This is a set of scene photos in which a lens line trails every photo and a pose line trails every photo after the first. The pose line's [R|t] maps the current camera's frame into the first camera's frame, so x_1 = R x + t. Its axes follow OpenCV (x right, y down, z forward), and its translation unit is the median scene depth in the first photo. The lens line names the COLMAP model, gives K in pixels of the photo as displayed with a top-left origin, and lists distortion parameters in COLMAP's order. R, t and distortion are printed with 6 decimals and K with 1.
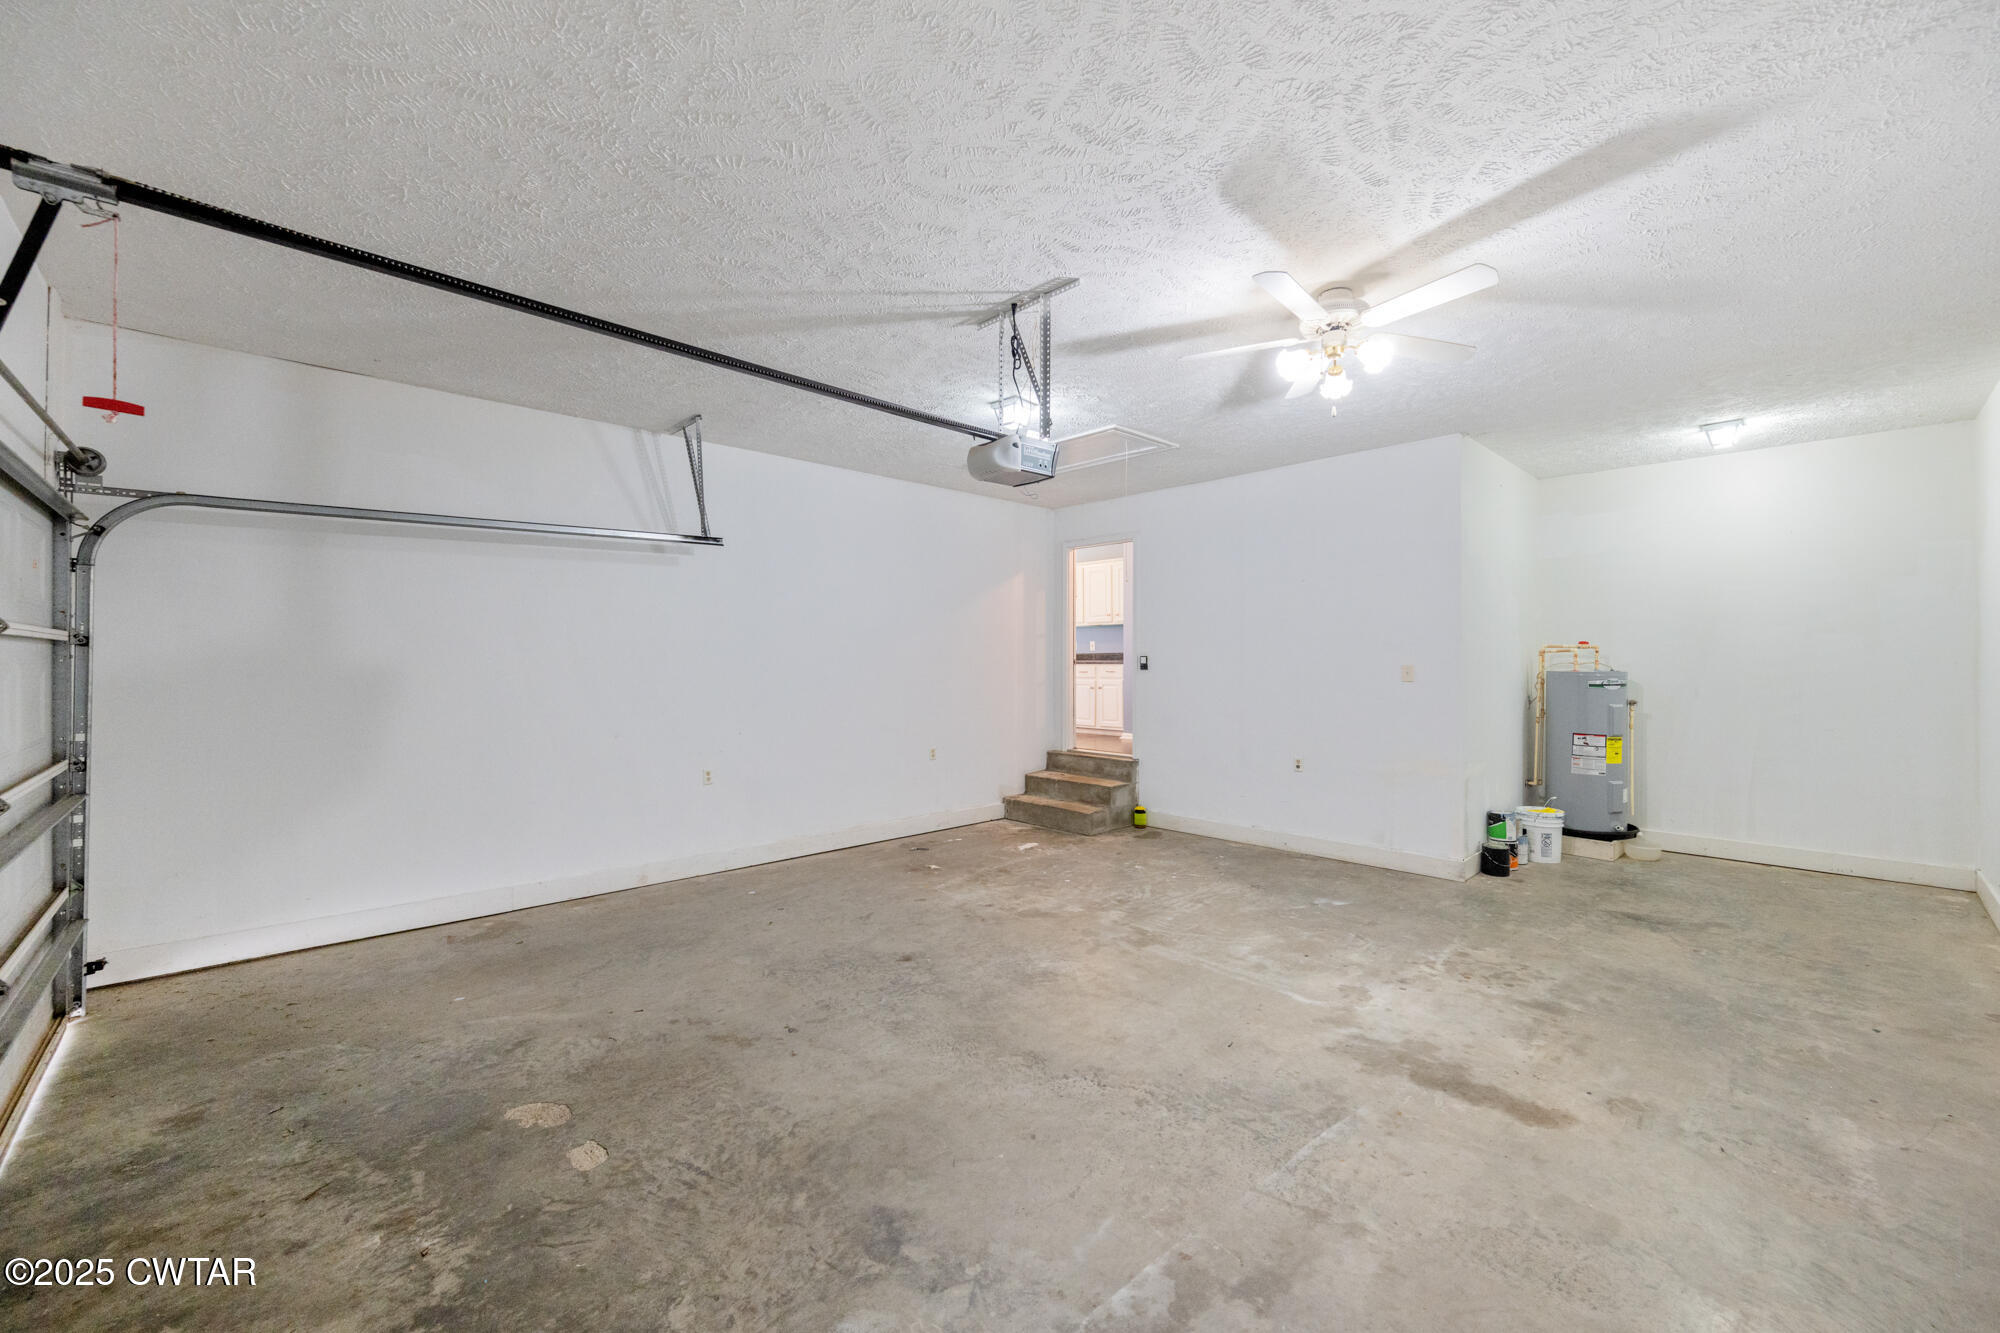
lens RADIAL K [[806.3, 0, 1004.3], [0, 806.3, 653.6], [0, 0, 1]] dist [-0.001016, -0.000104]
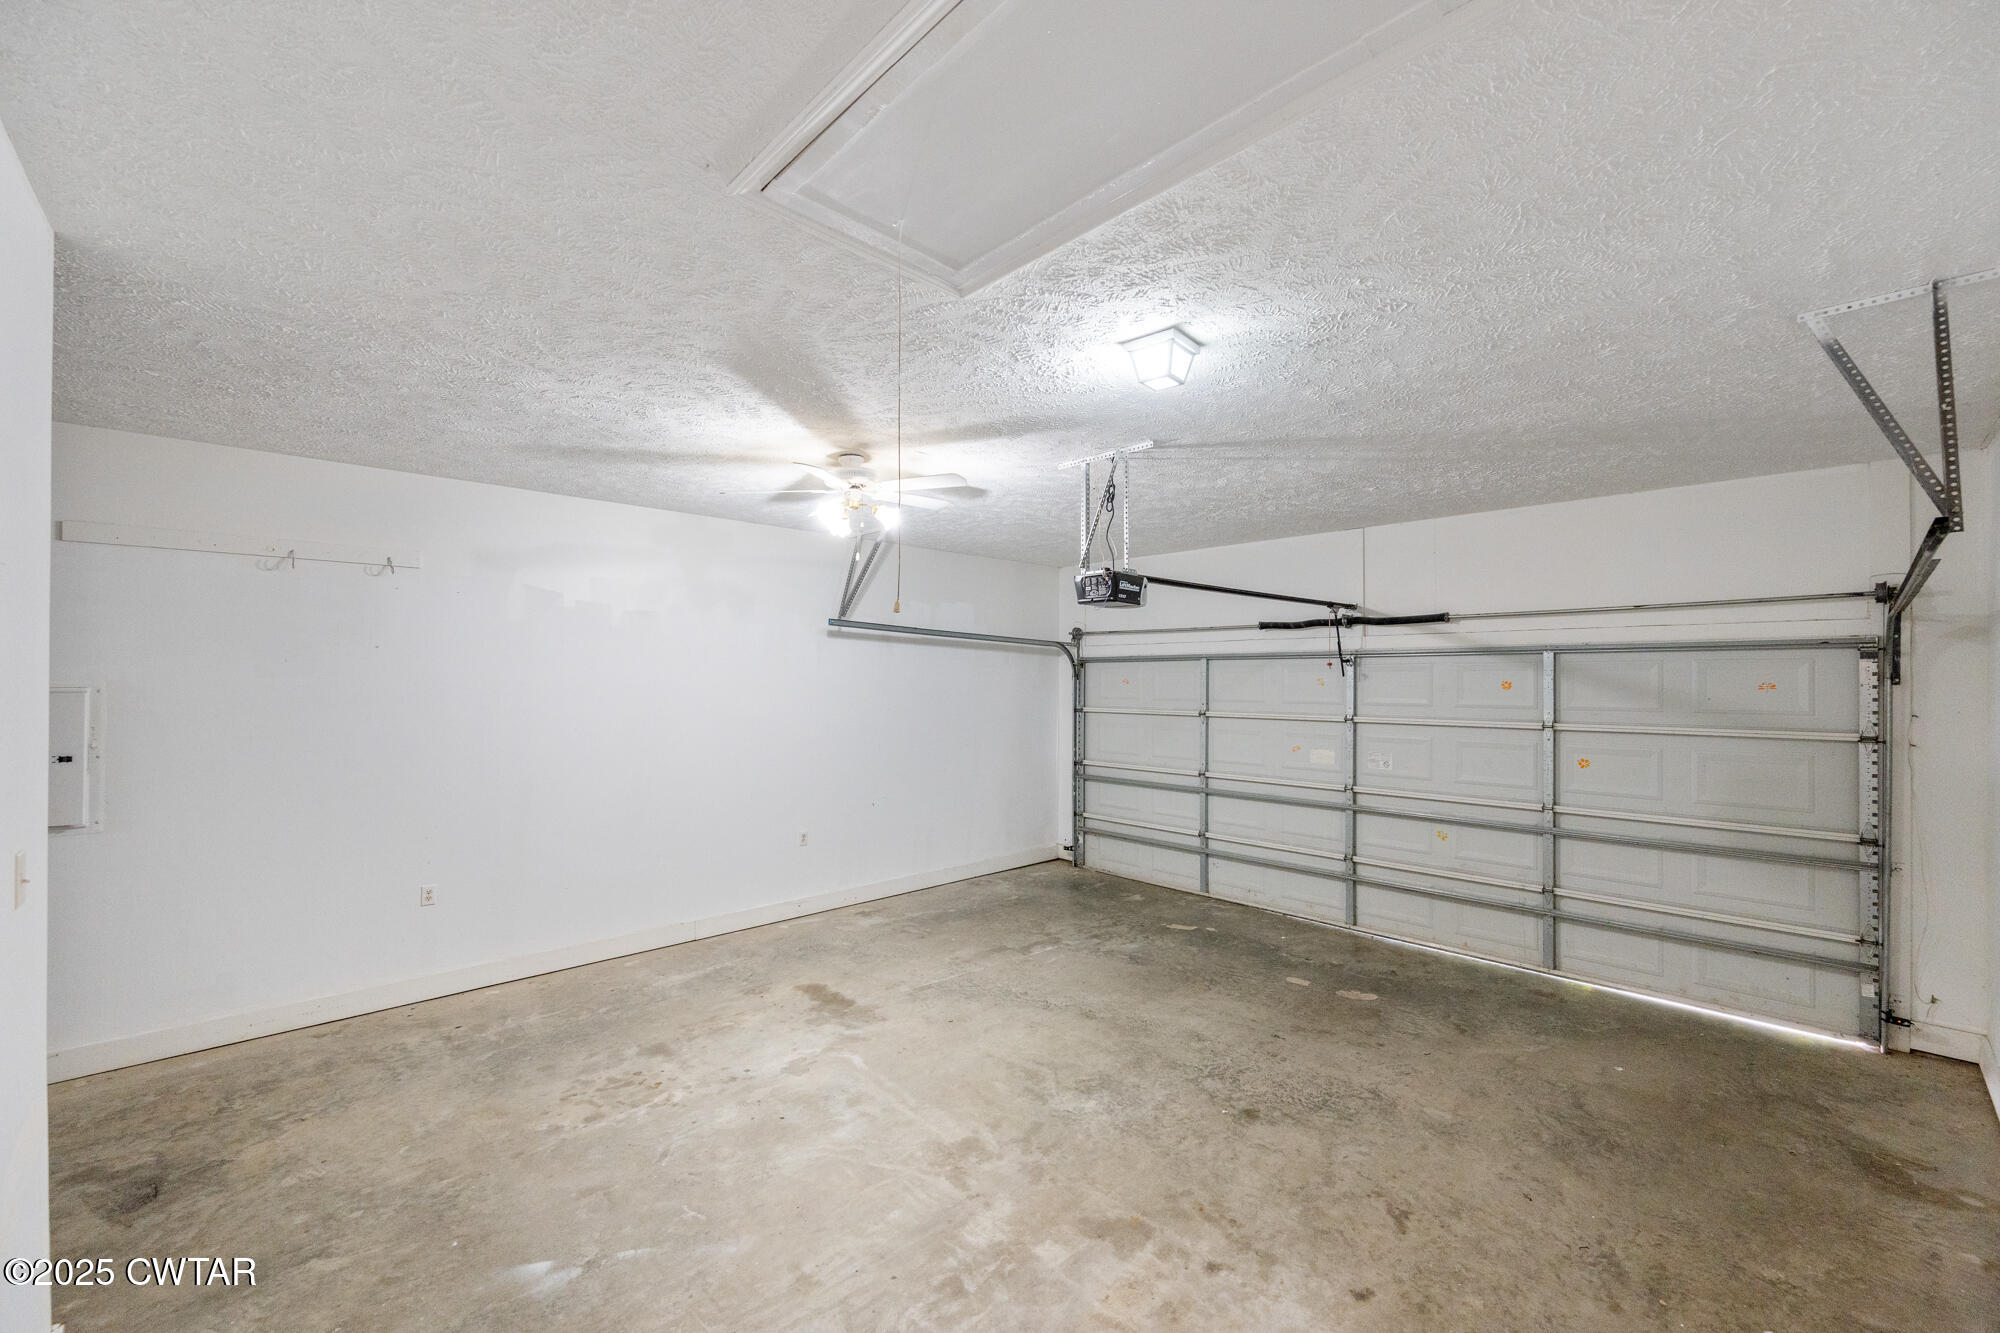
lens RADIAL K [[806.3, 0, 1004.3], [0, 806.3, 653.6], [0, 0, 1]] dist [-0.001016, -0.000104]
pose [[-0.999988, -0.003945, 0.002923, 0.157296], [-0.004068, 0.999057, -0.043235, -0.084328], [-0.002749, -0.043247, -0.999061, 2.076524]]
